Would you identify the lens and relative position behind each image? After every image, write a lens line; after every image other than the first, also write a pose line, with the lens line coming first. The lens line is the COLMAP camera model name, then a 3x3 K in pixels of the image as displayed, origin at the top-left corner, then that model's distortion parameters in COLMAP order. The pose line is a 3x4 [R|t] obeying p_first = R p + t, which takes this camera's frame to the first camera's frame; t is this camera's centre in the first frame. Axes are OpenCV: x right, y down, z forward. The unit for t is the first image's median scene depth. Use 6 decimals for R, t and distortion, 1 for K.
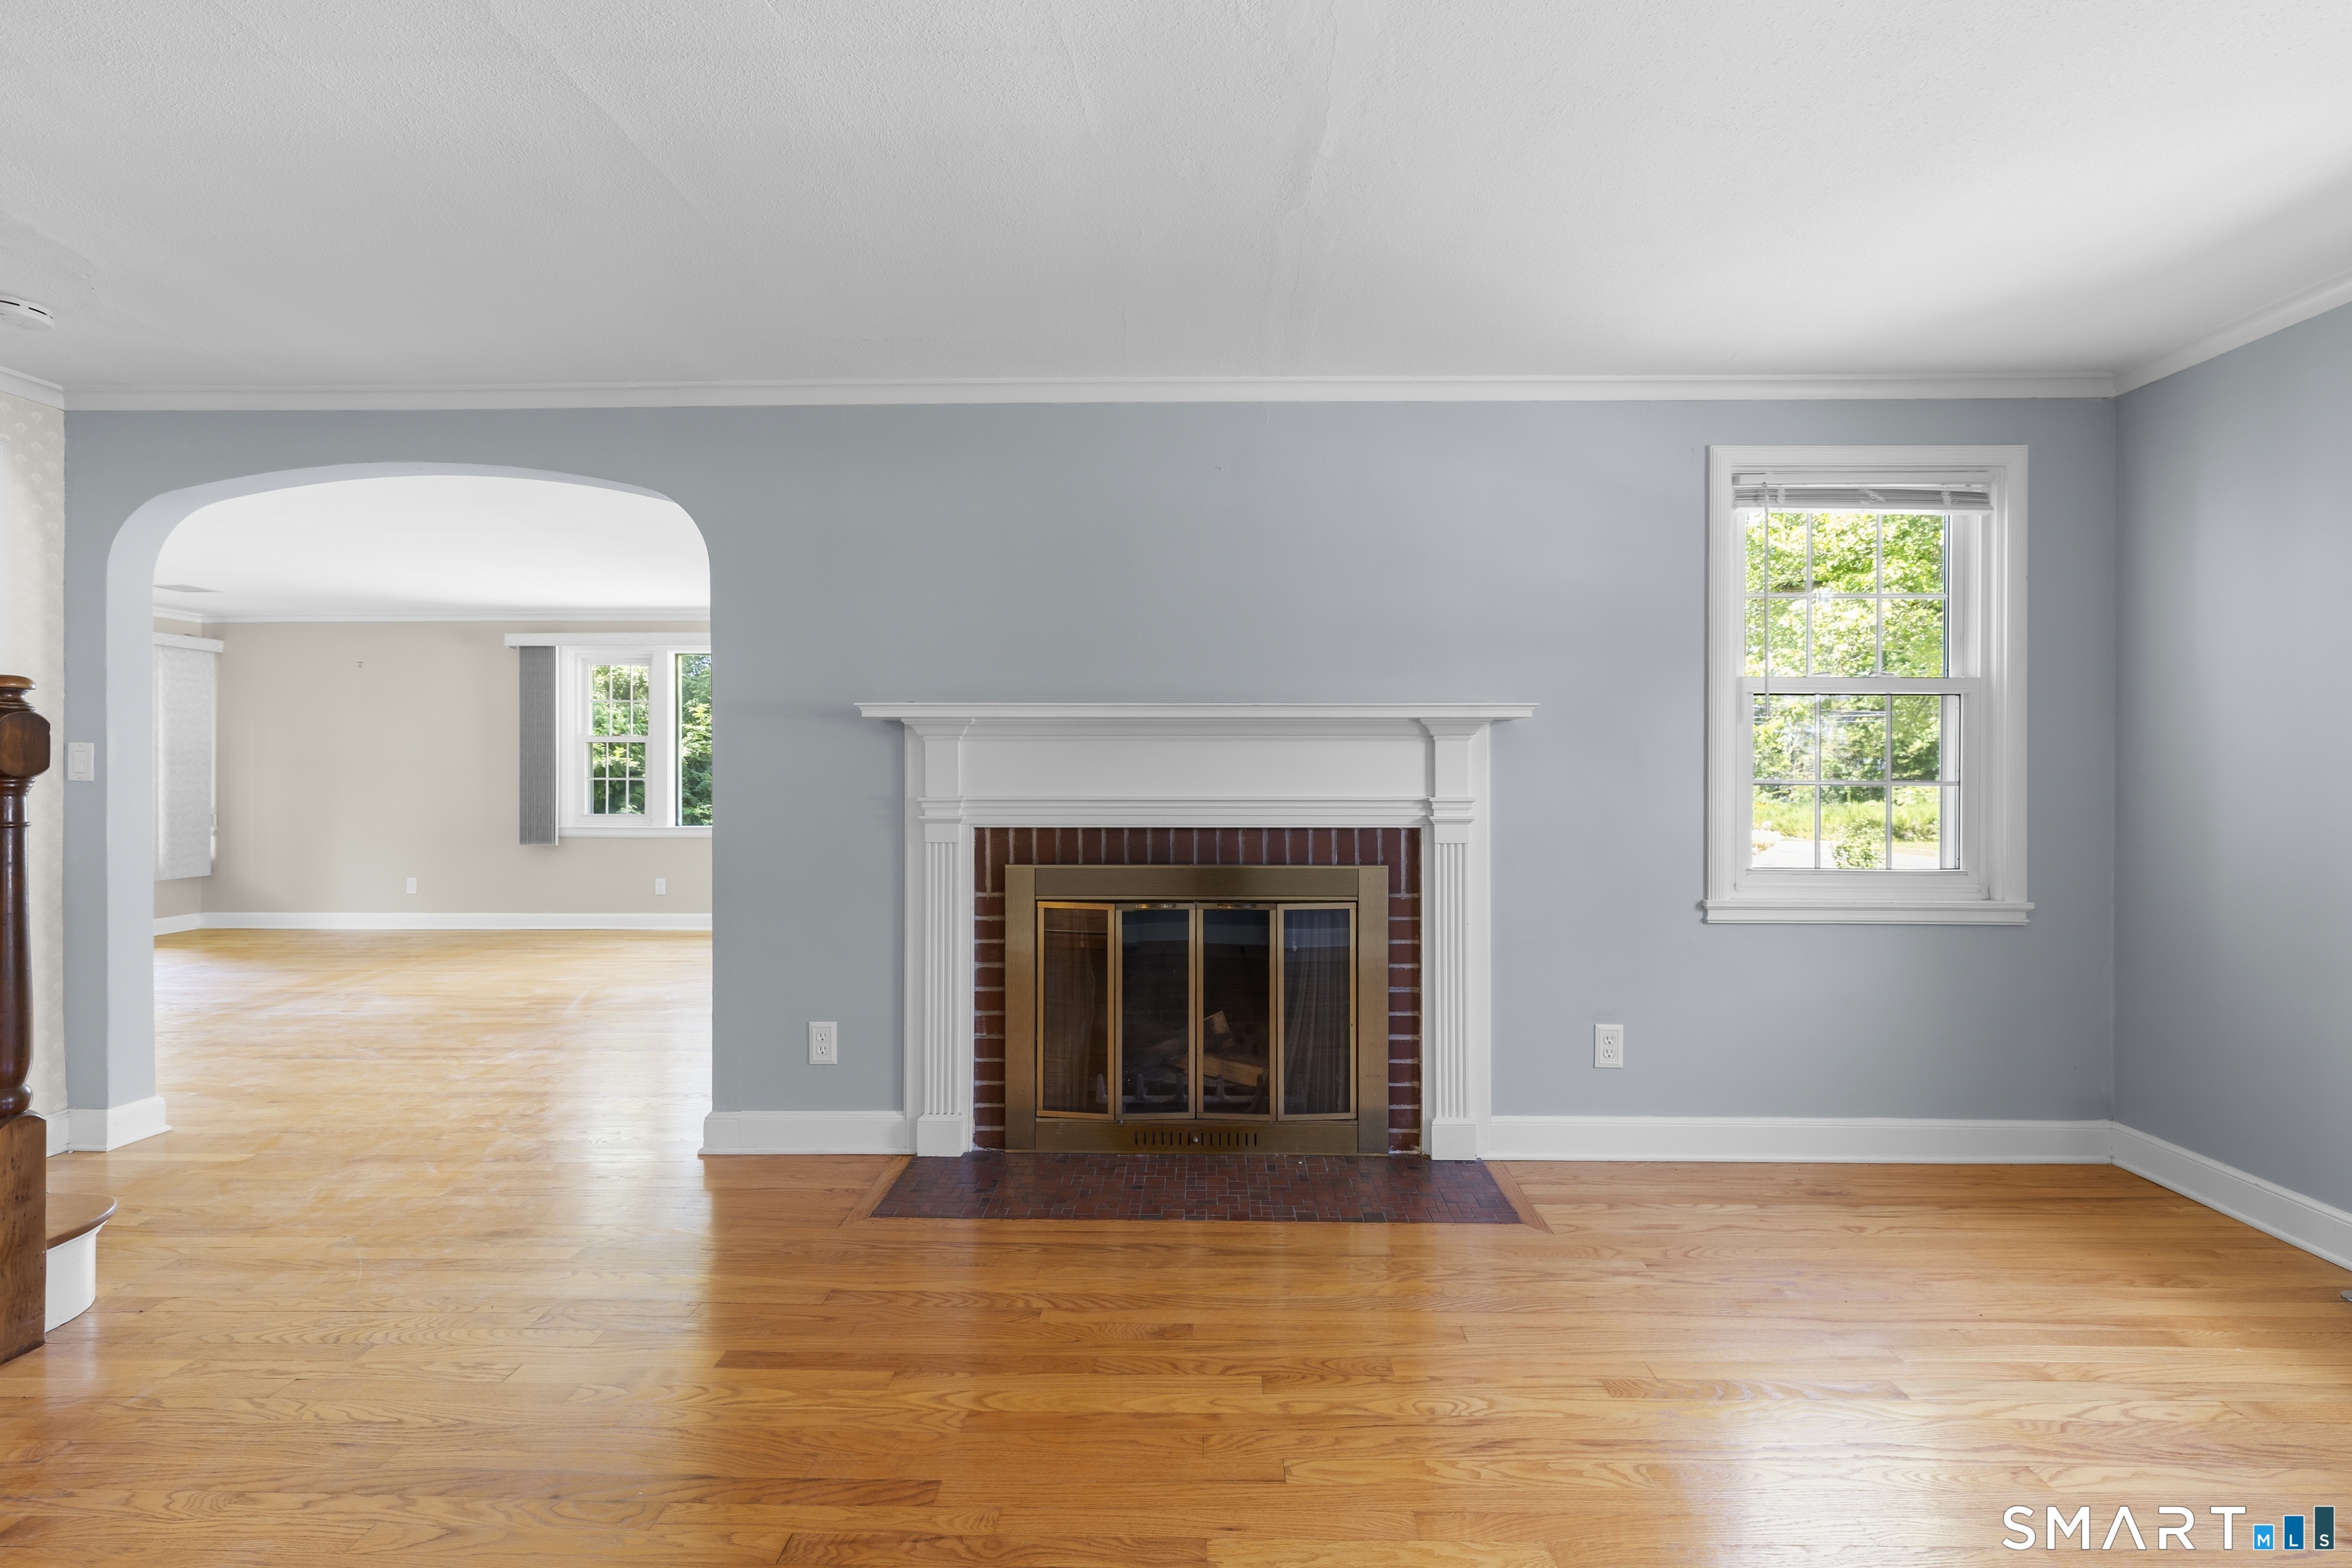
lens RADIAL K [[1009.3, 0, 1192.5], [0, 1009.3, 766.4], [0, 0, 1]] dist [0.001912, 0.000174]
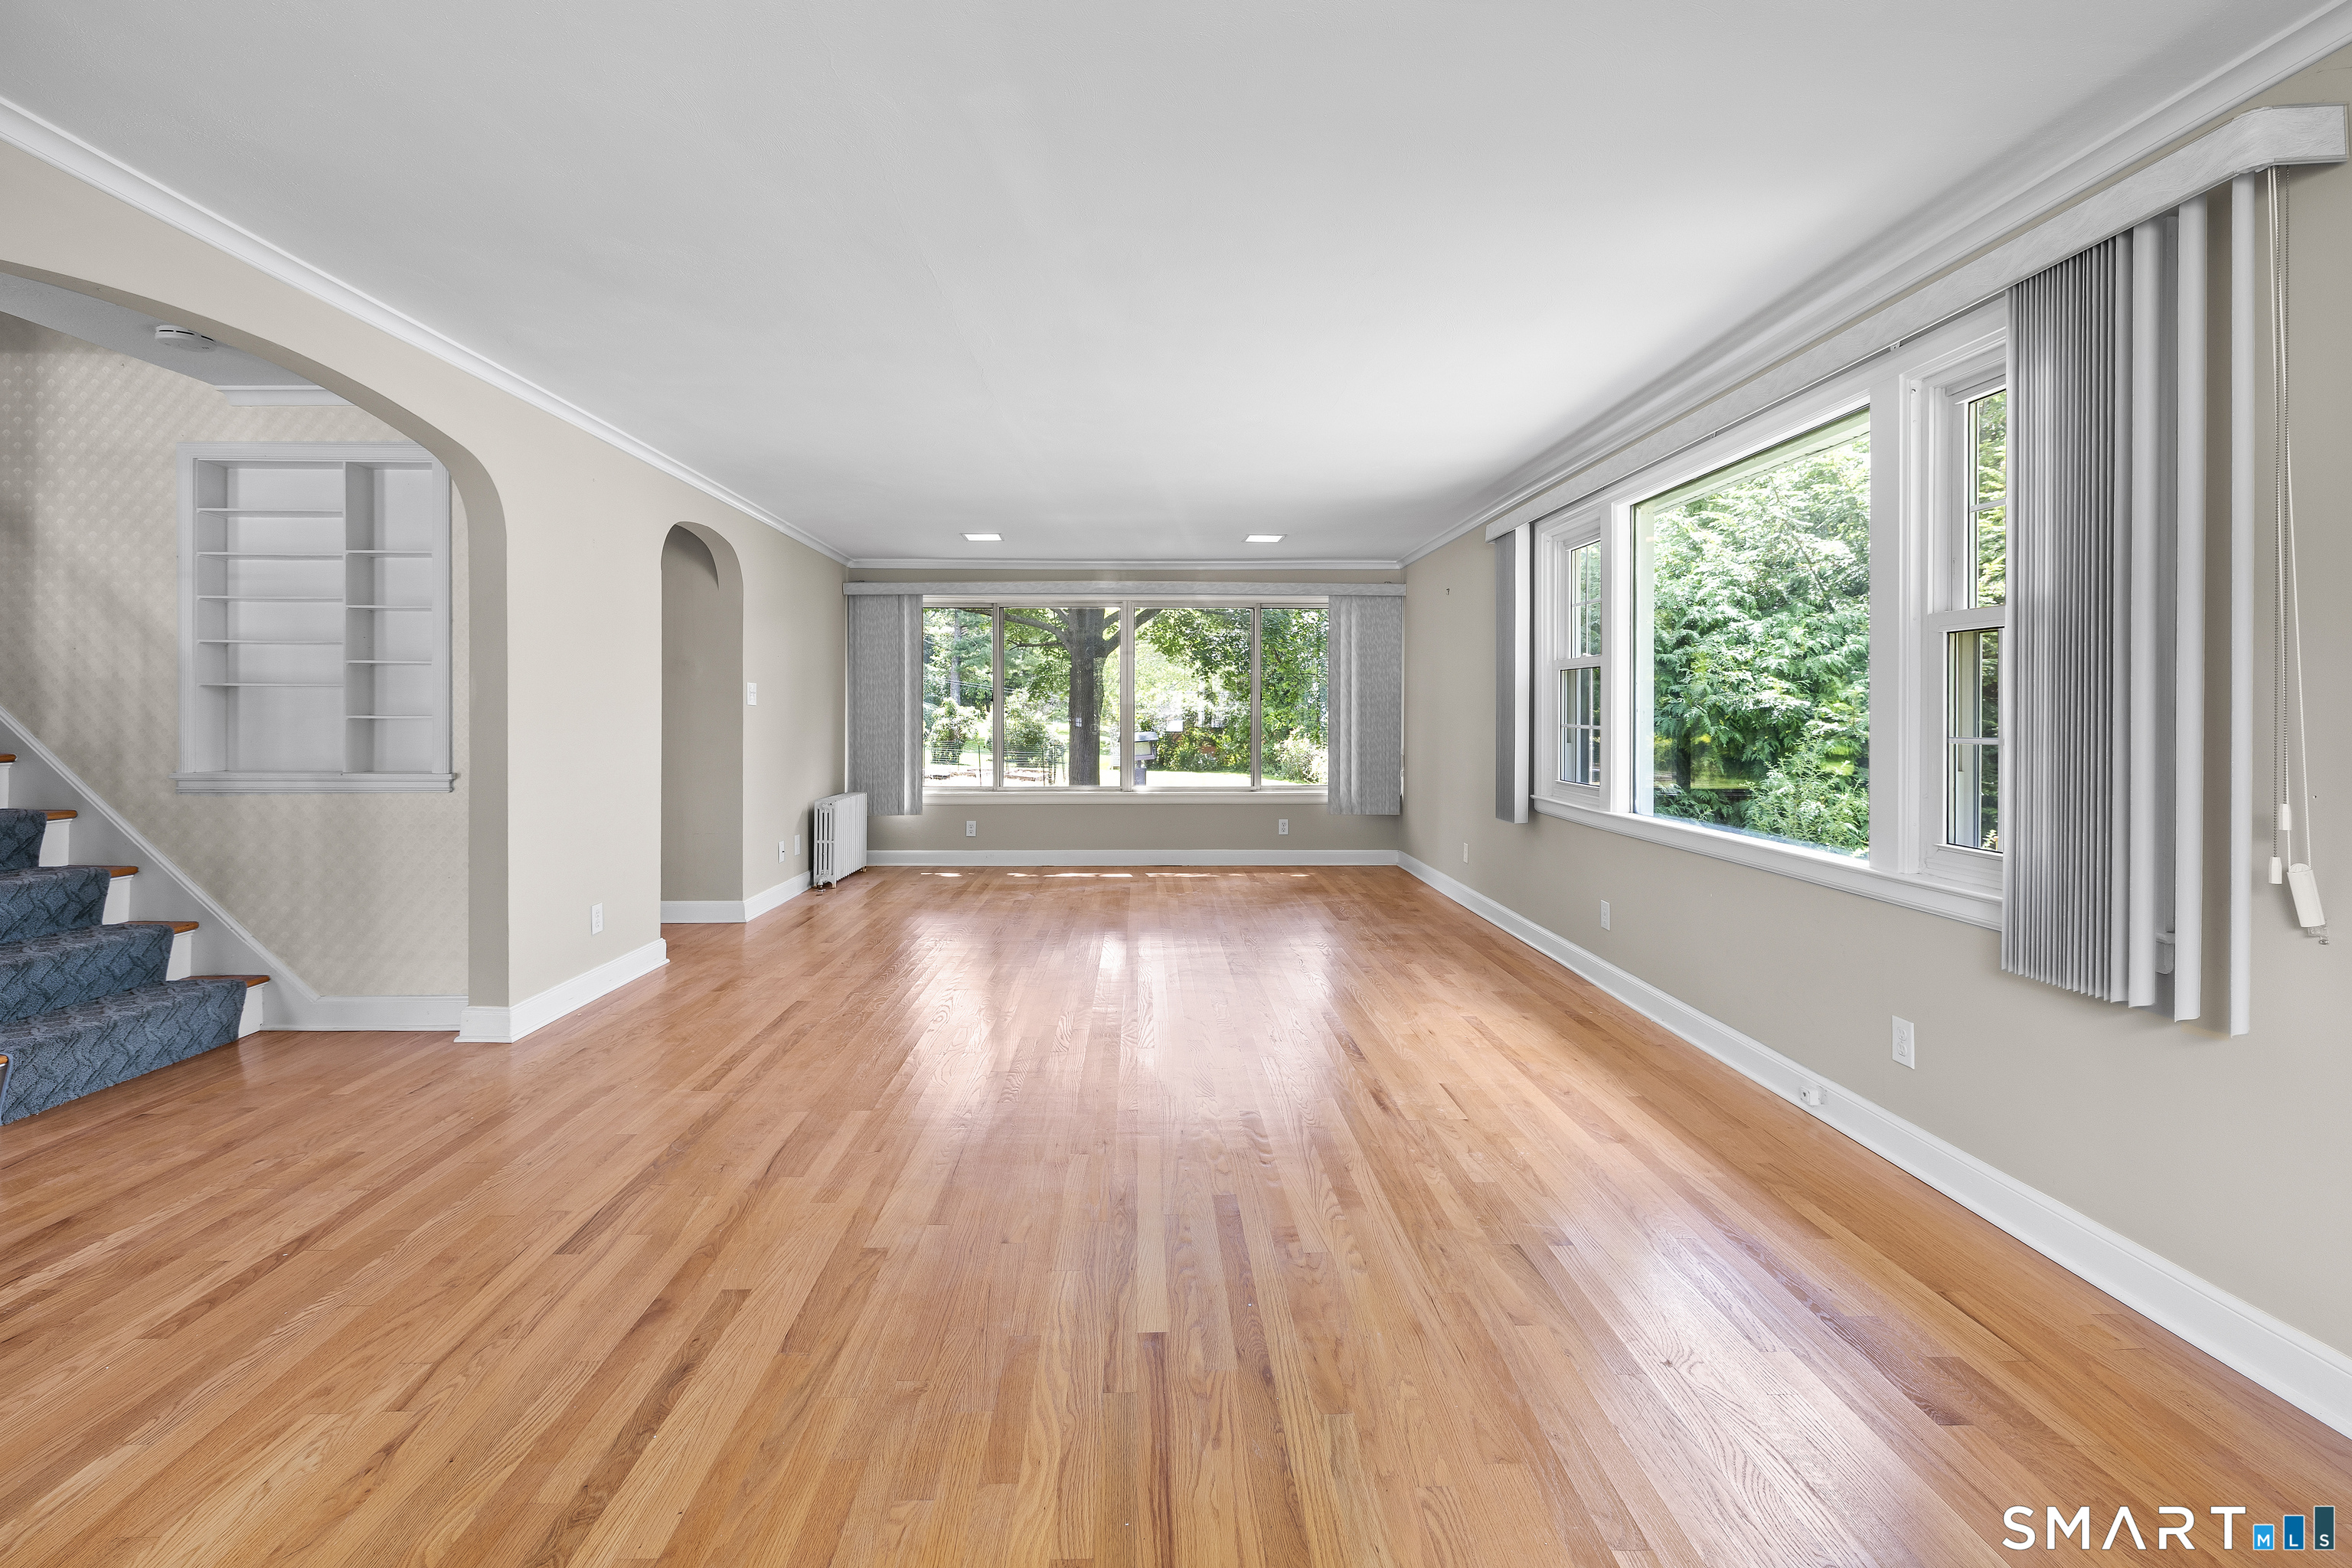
lens RADIAL K [[1009.3, 0, 1164.3], [0, 1009.3, 718.3], [0, 0, 1]] dist [0.001912, 0.000174]
pose [[0.038119, 0.007174, -0.999247, 0.094620], [-0.000256, 0.999974, 0.007169, 0.006919], [0.999273, -0.000017, 0.038120, 1.770872]]
